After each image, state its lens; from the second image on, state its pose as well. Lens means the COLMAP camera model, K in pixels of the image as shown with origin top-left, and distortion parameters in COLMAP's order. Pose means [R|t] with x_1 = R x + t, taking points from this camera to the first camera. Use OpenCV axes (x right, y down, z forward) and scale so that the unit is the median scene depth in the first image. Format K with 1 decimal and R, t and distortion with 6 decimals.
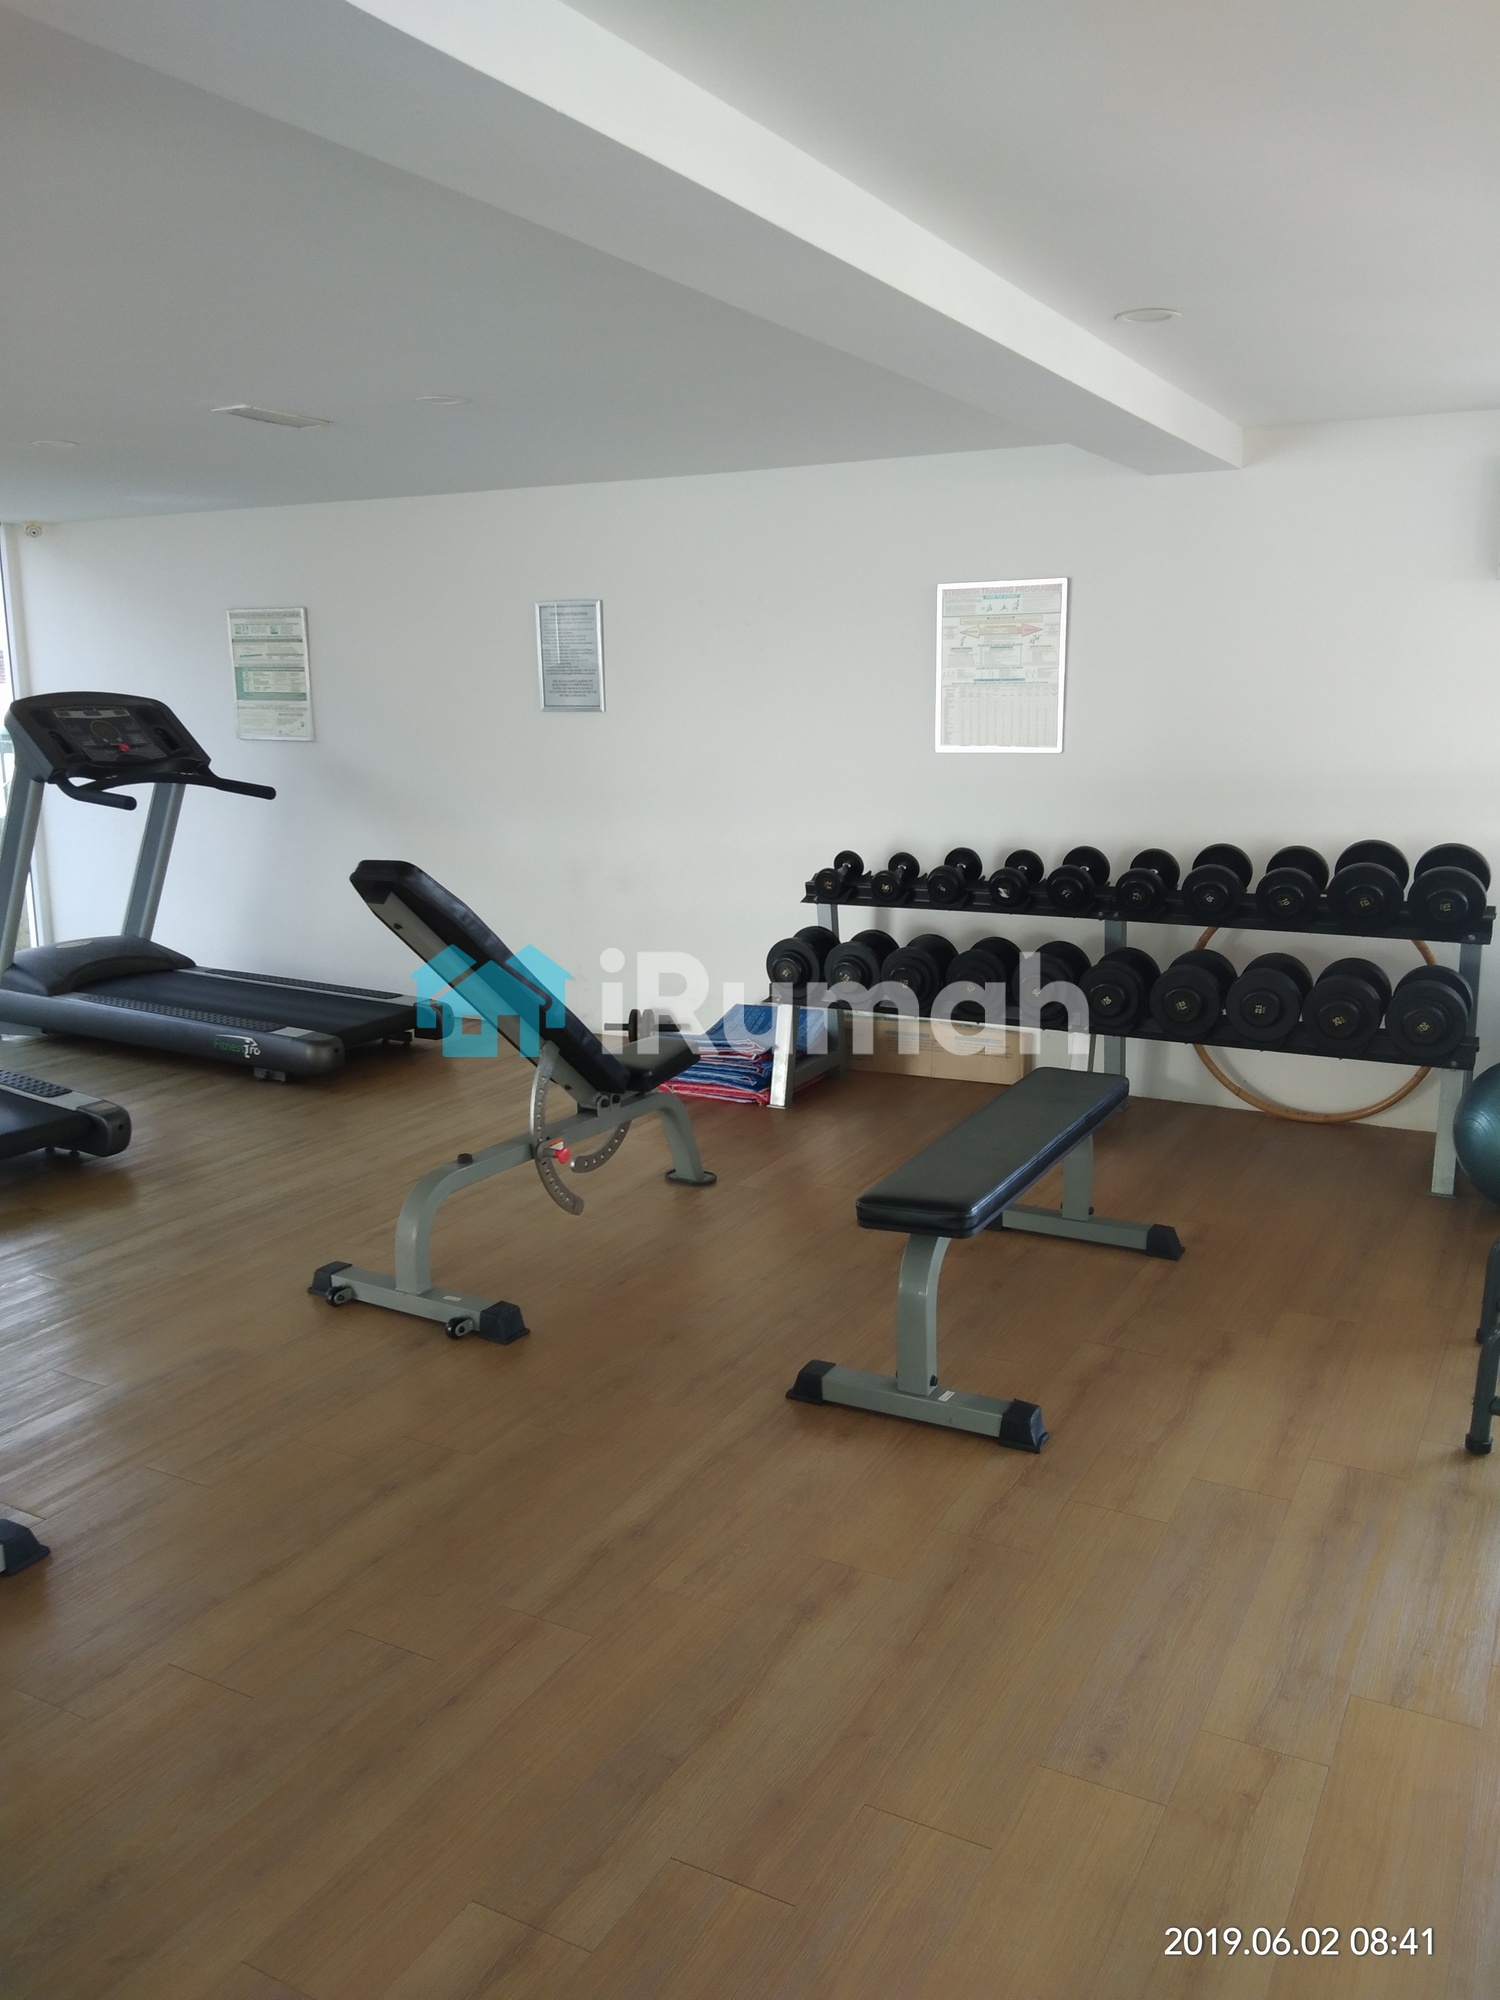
lens RADIAL K [[1544.3, 0, 755.2], [0, 1544.3, 992.3], [0, 0, 1]] dist [0.145845, -0.310705]
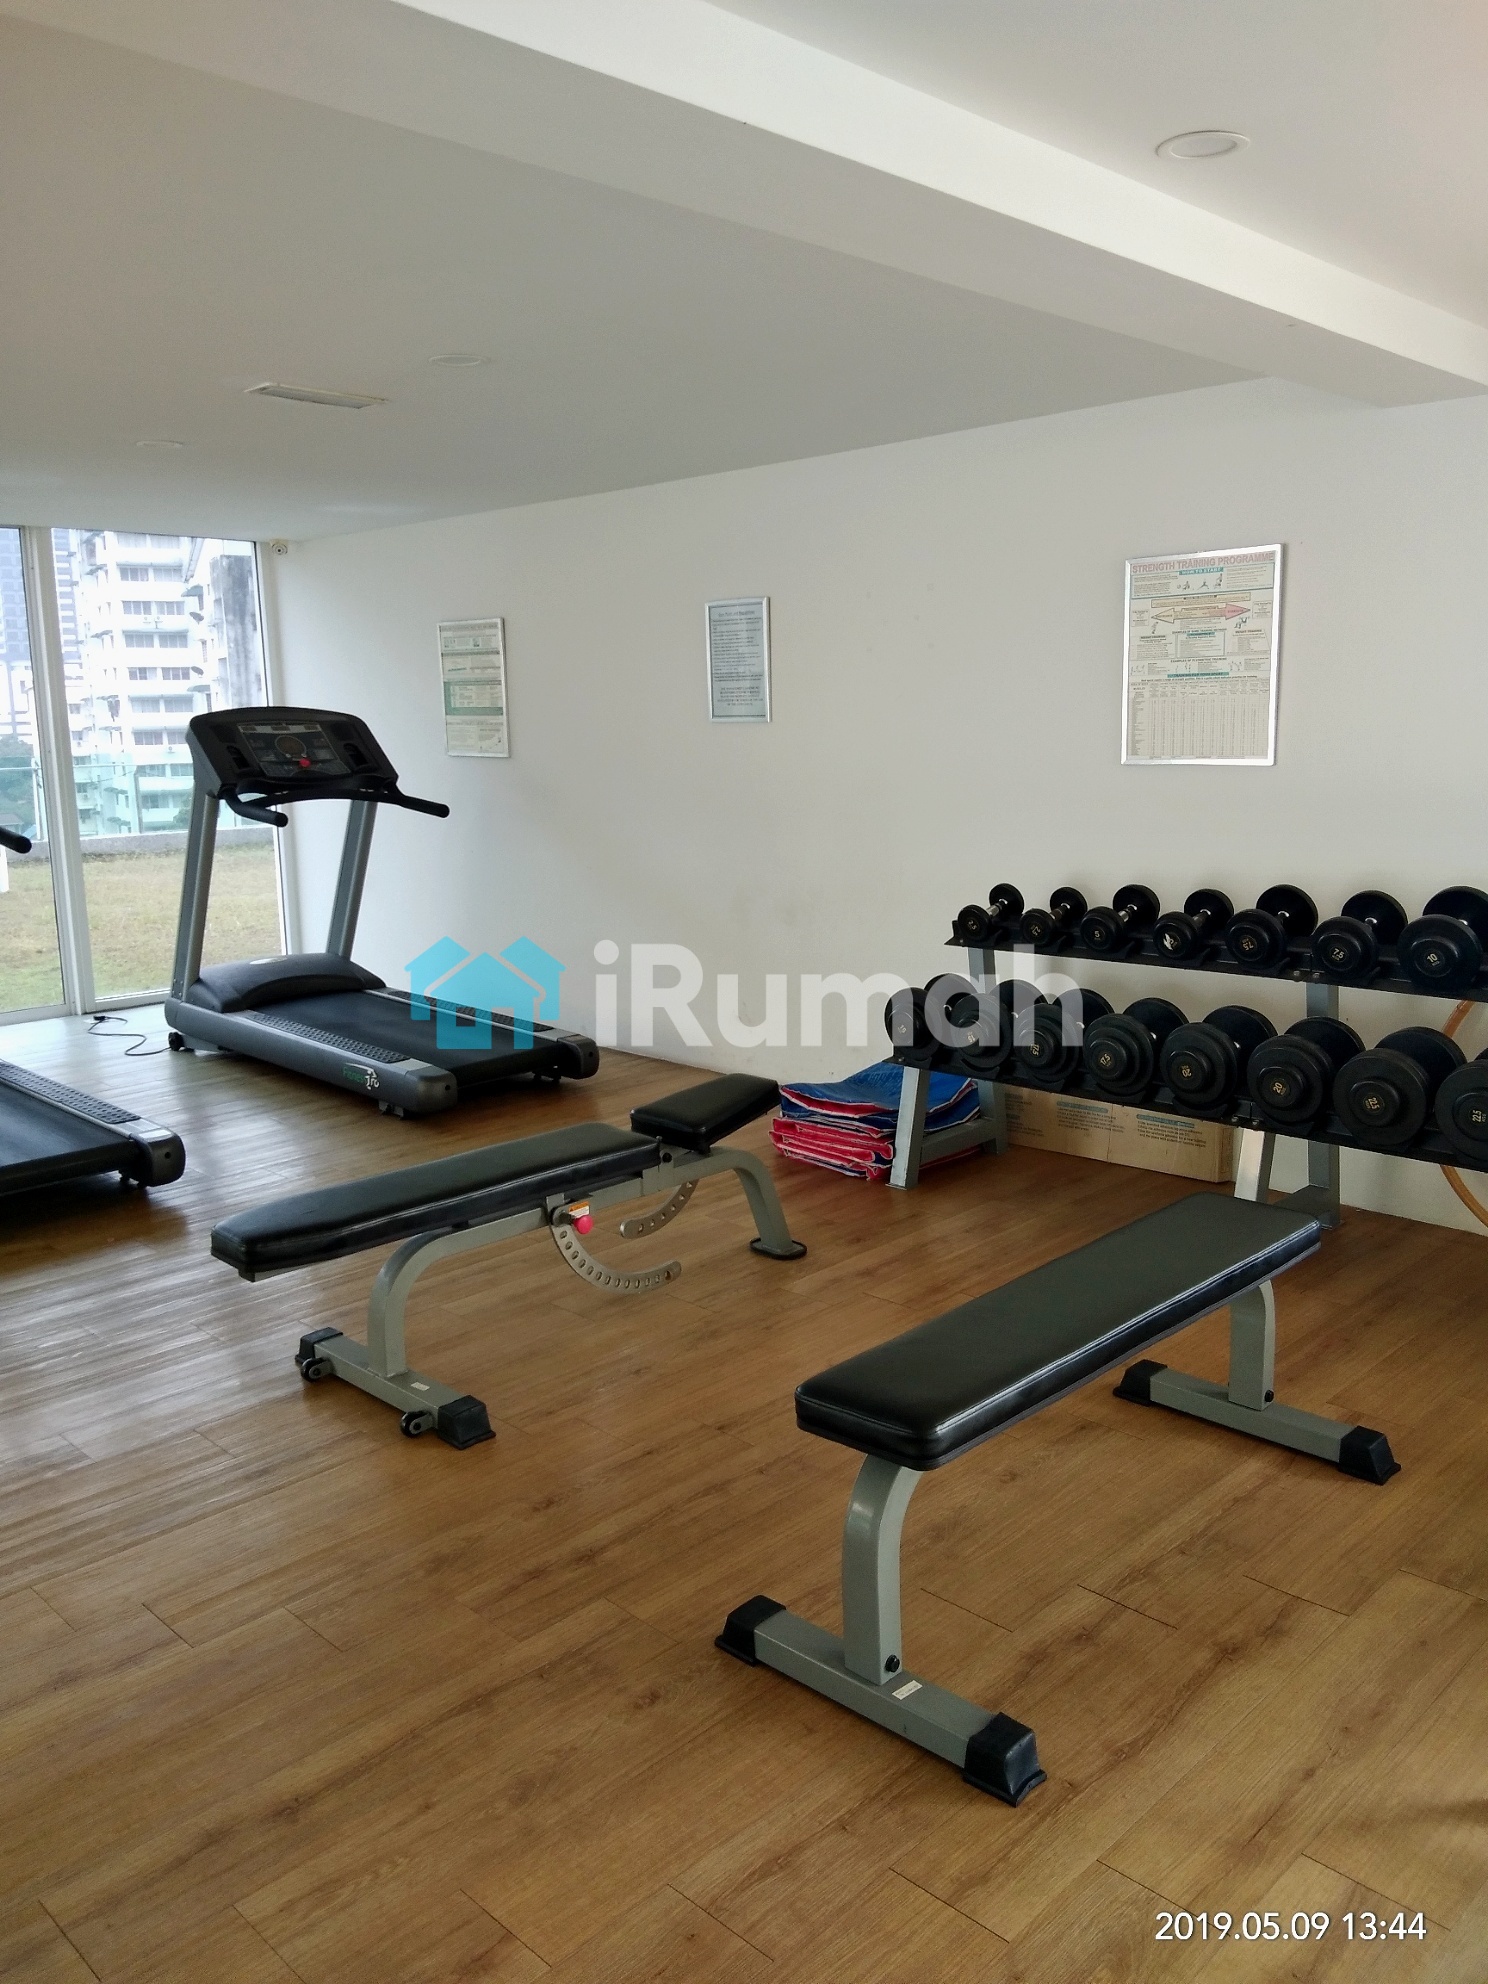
lens RADIAL K [[1531.9, 0, 749.2], [0, 1531.9, 984.4], [0, 0, 1]] dist [0.145845, -0.310705]
pose [[0.960890, 0.039228, -0.274139, 0.154543], [-0.043904, 0.998976, -0.010940, -0.022115], [0.273430, 0.022548, 0.961628, 0.167592]]
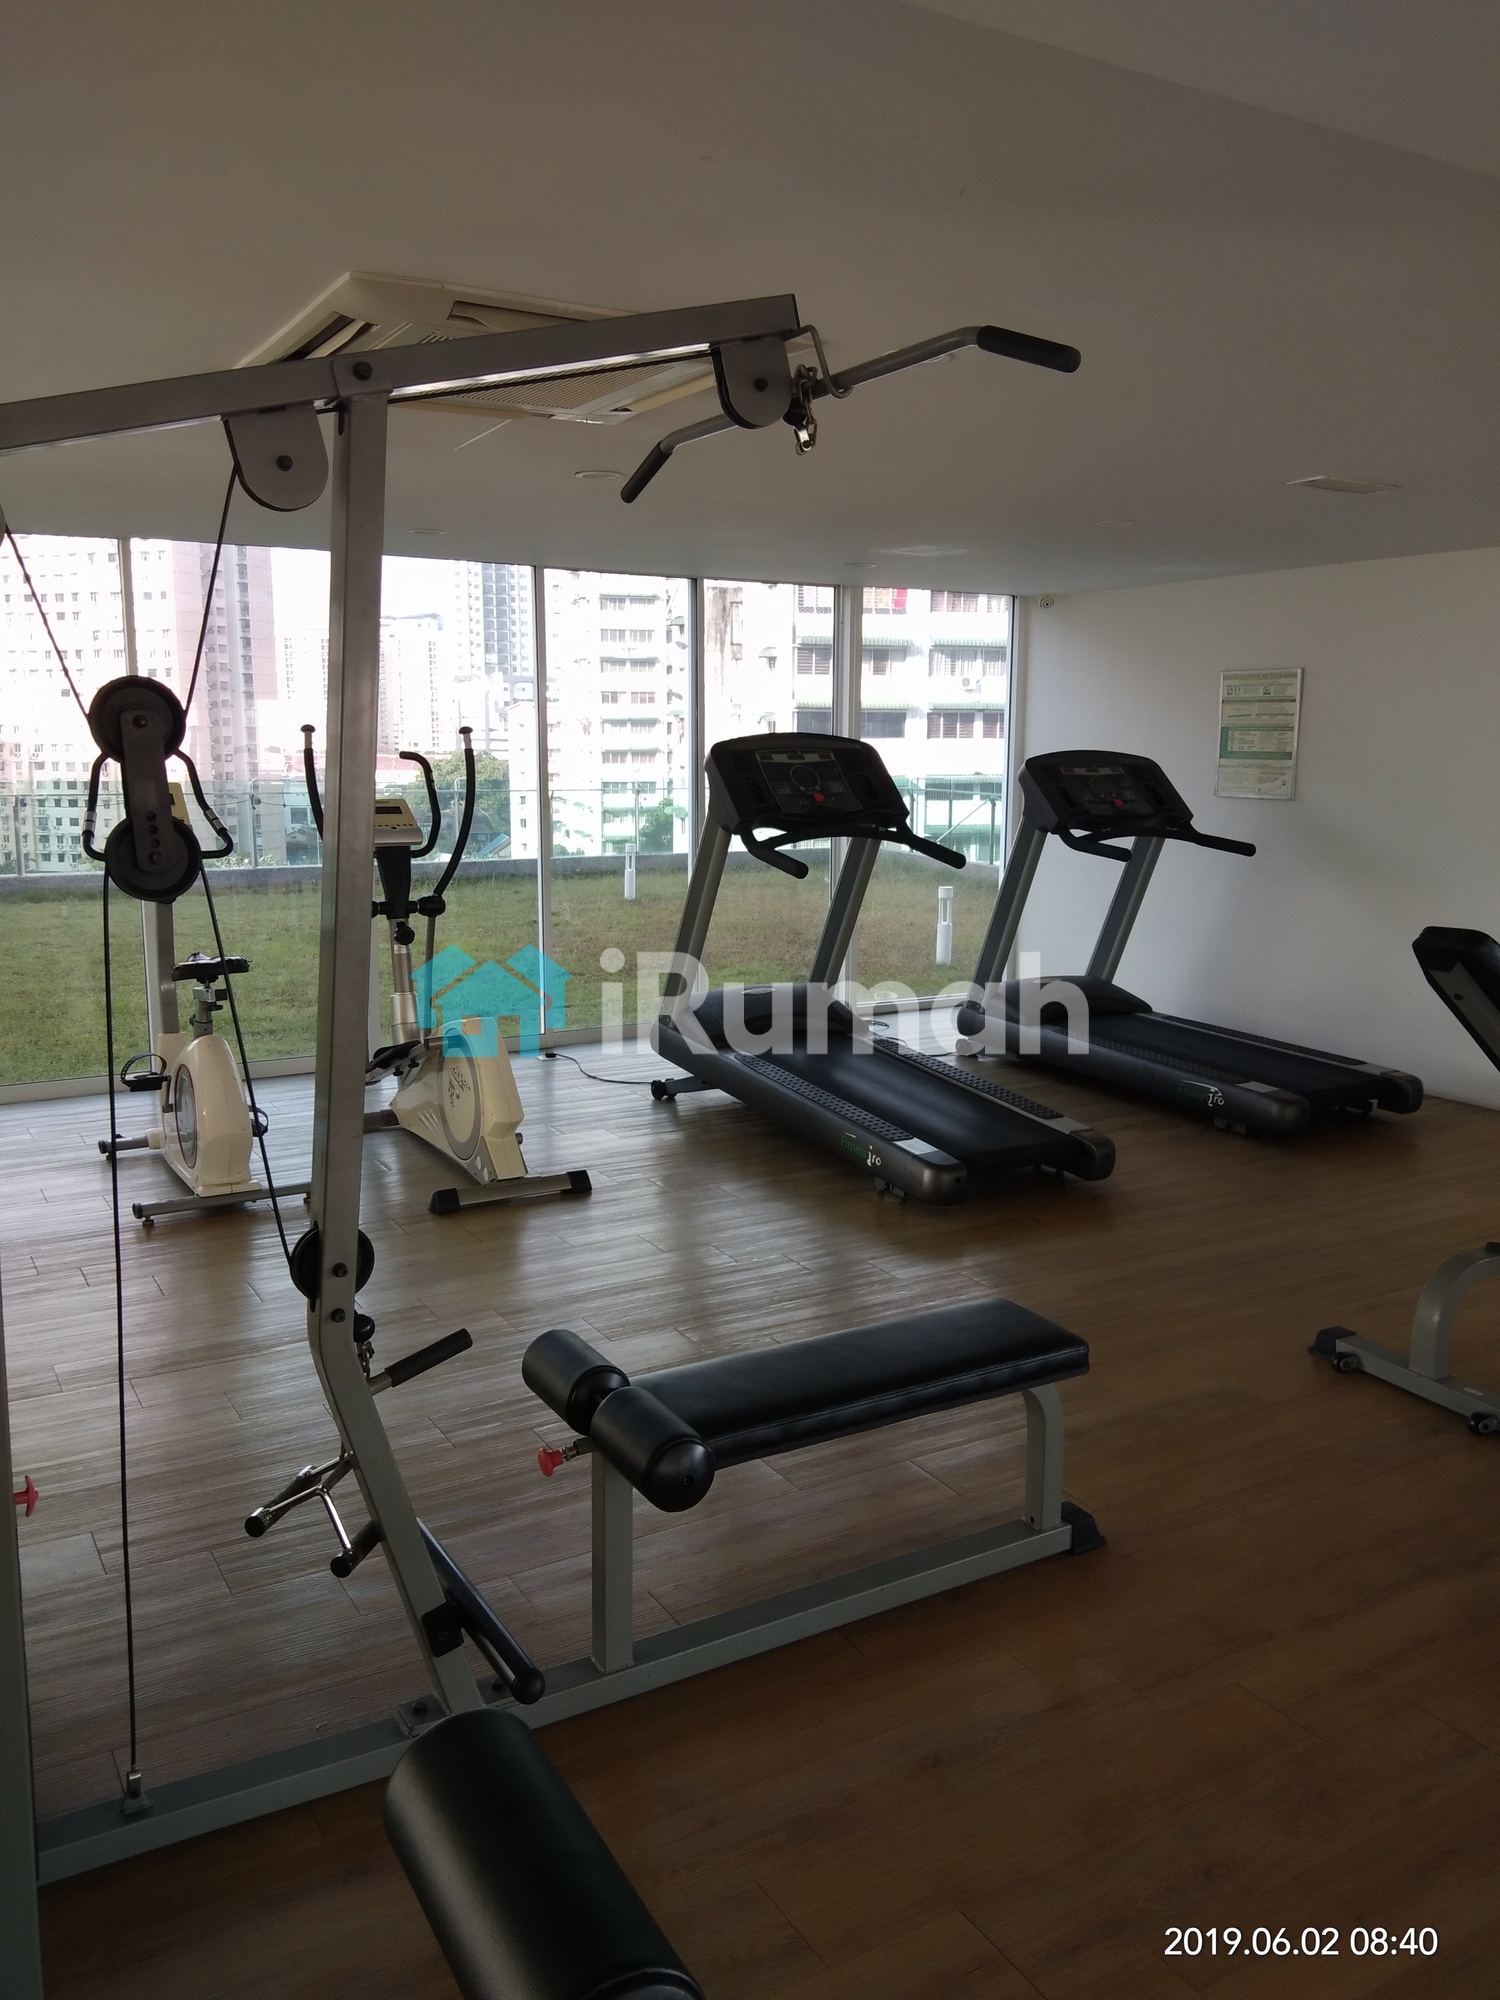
lens RADIAL K [[1544.3, 0, 755.2], [0, 1544.3, 992.3], [0, 0, 1]] dist [0.145845, -0.310705]
pose [[0.854020, 0.094792, -0.511531, -0.065076], [-0.111906, 0.993715, -0.002686, 0.003912], [0.508062, 0.059537, 0.859261, -0.037466]]
